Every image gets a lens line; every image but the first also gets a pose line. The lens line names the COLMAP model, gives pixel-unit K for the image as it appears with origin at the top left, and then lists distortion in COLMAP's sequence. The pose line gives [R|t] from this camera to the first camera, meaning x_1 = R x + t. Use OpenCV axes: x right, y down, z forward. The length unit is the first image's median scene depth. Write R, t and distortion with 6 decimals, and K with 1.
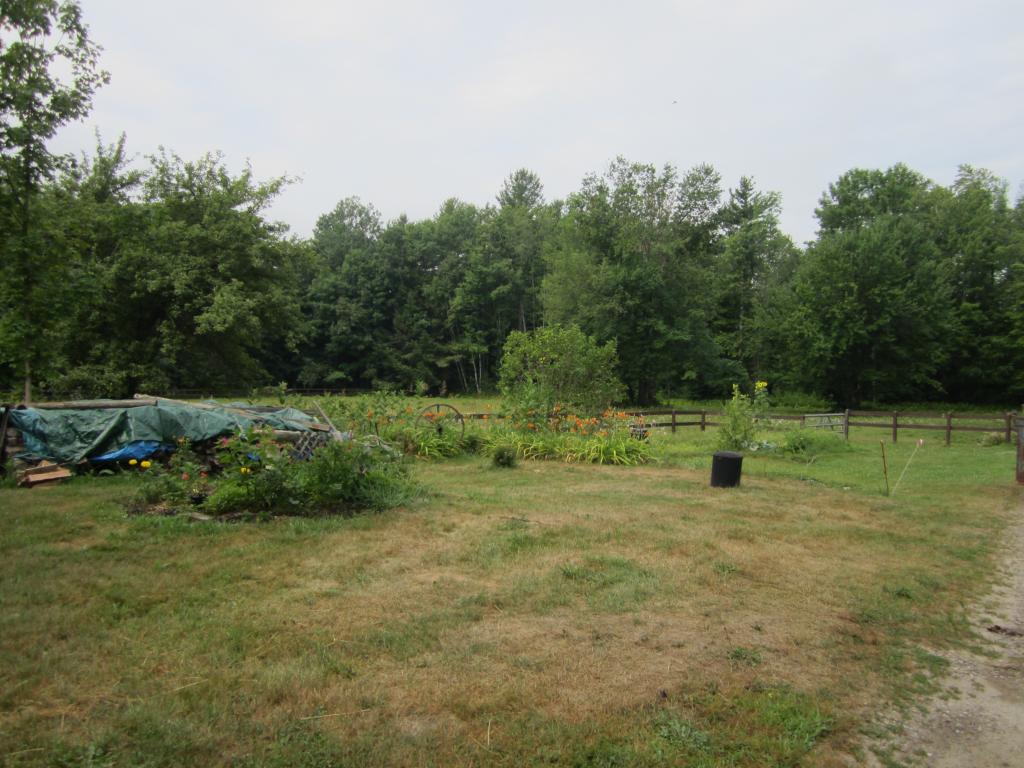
lens RADIAL K [[832.1, 0, 511.5], [0, 832.1, 379.9], [0, 0, 1]] dist [-0.043021, -0.004394]
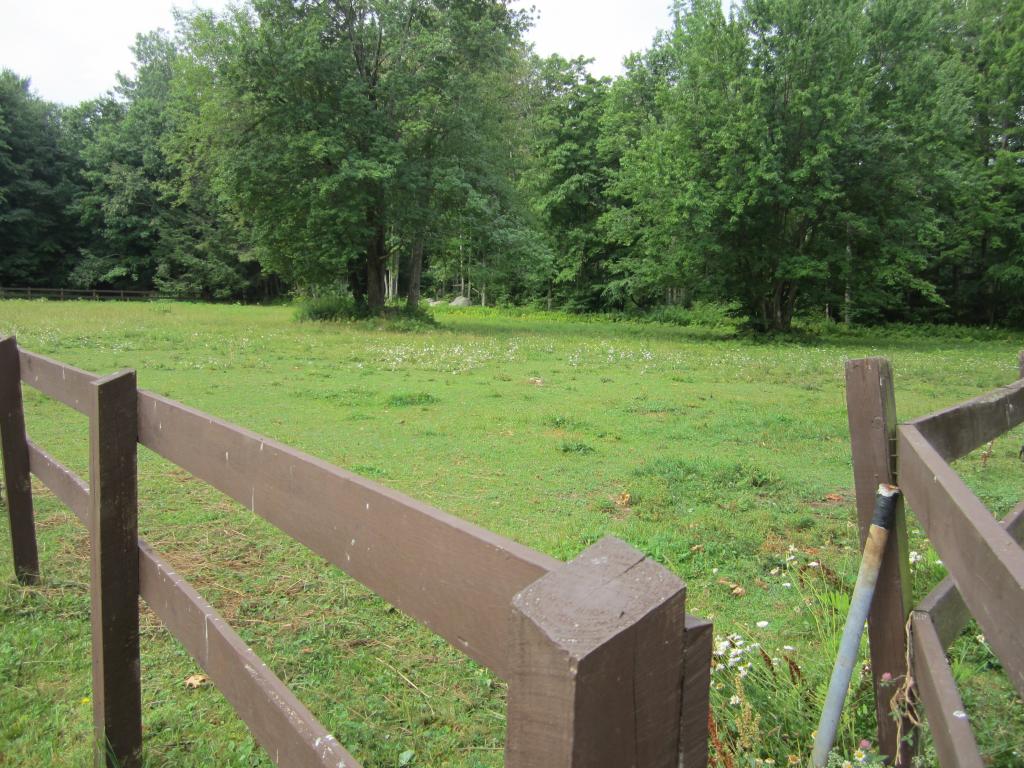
lens RADIAL K [[832.1, 0, 511.8], [0, 832.1, 389.1], [0, 0, 1]] dist [-0.043021, -0.004394]
pose [[0.997857, 0.025840, -0.060120, 0.278893], [-0.019317, 0.994109, 0.106649, 0.018816], [0.062522, -0.105259, 0.992477, 0.441318]]
